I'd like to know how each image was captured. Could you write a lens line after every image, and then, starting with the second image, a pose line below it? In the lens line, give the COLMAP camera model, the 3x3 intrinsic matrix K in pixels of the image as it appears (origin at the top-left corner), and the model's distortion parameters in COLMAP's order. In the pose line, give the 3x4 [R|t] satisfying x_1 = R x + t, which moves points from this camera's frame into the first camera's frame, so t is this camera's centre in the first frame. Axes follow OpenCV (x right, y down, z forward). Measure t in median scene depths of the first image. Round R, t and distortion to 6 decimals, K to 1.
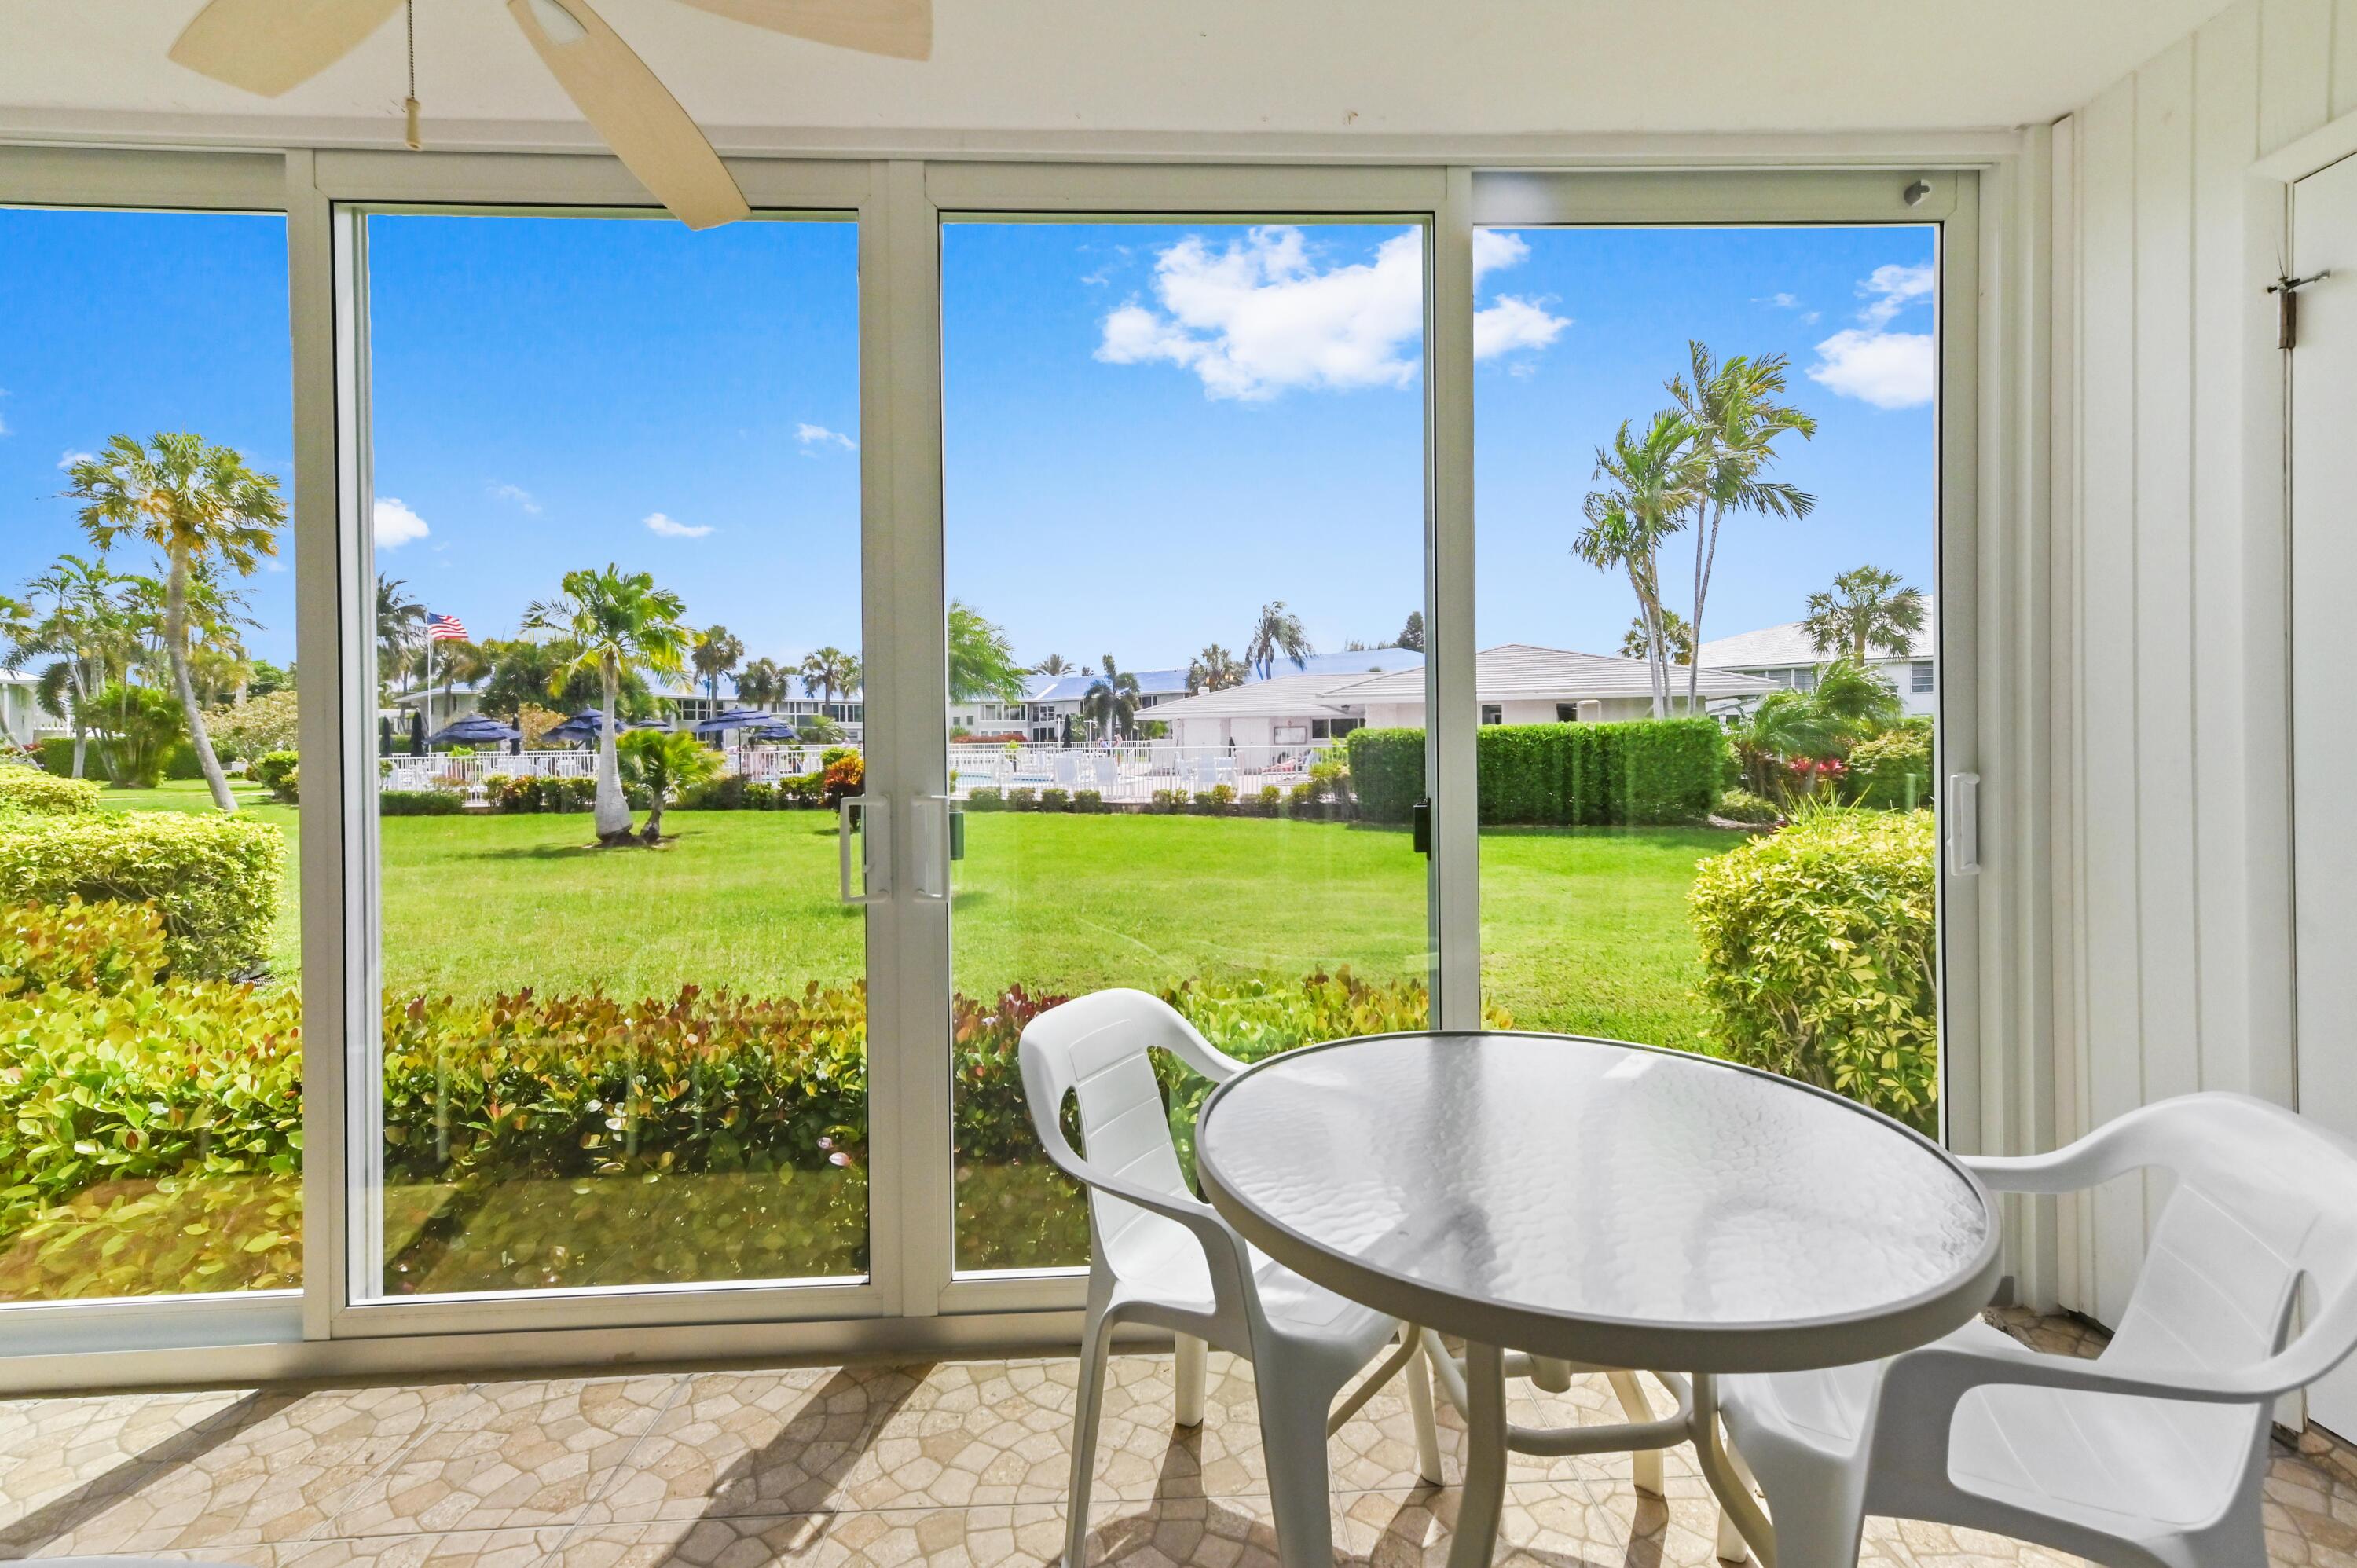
lens RADIAL K [[946.7, 0, 1207.0], [0, 946.7, 744.3], [0, 0, 1]] dist [0.013644, 0.001166]
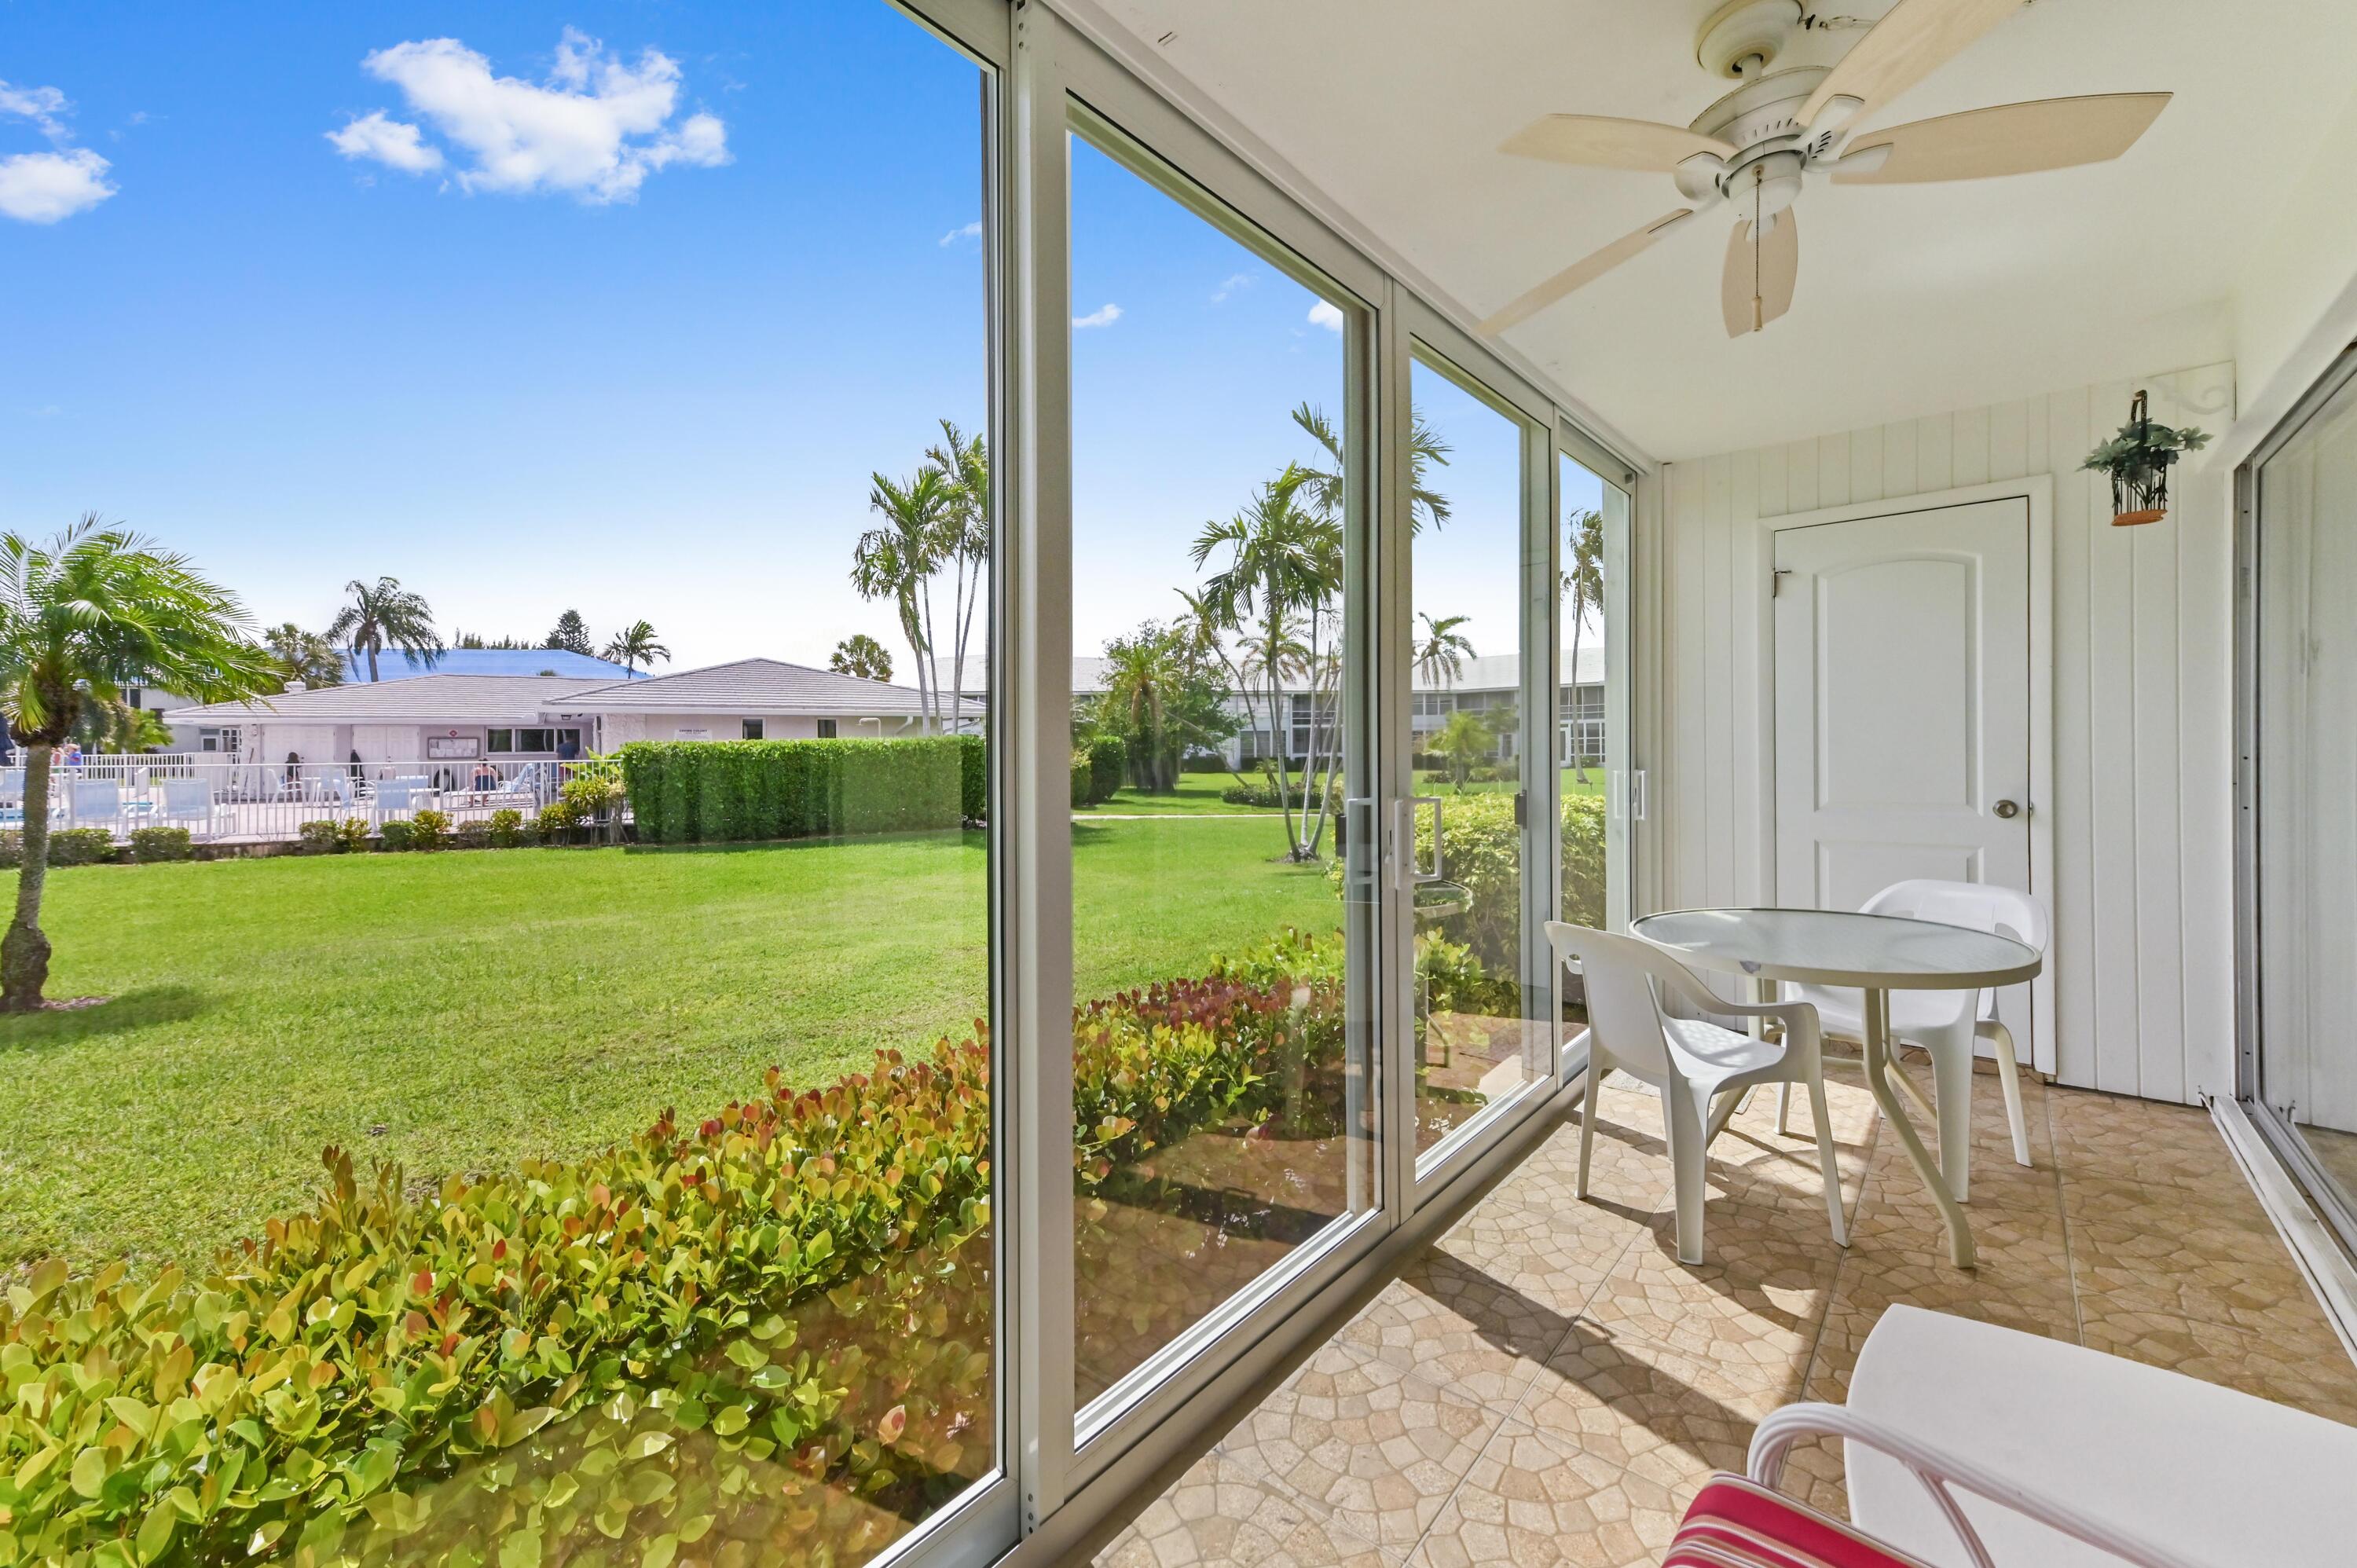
lens RADIAL K [[946.7, 0, 1108.1], [0, 946.7, 745.2], [0, 0, 1]] dist [0.013644, 0.001166]
pose [[0.694301, 0.010281, 0.719611, -0.158719], [0.000695, 0.999888, -0.014955, 0.000705], [-0.719684, 0.010884, 0.694217, 0.045557]]
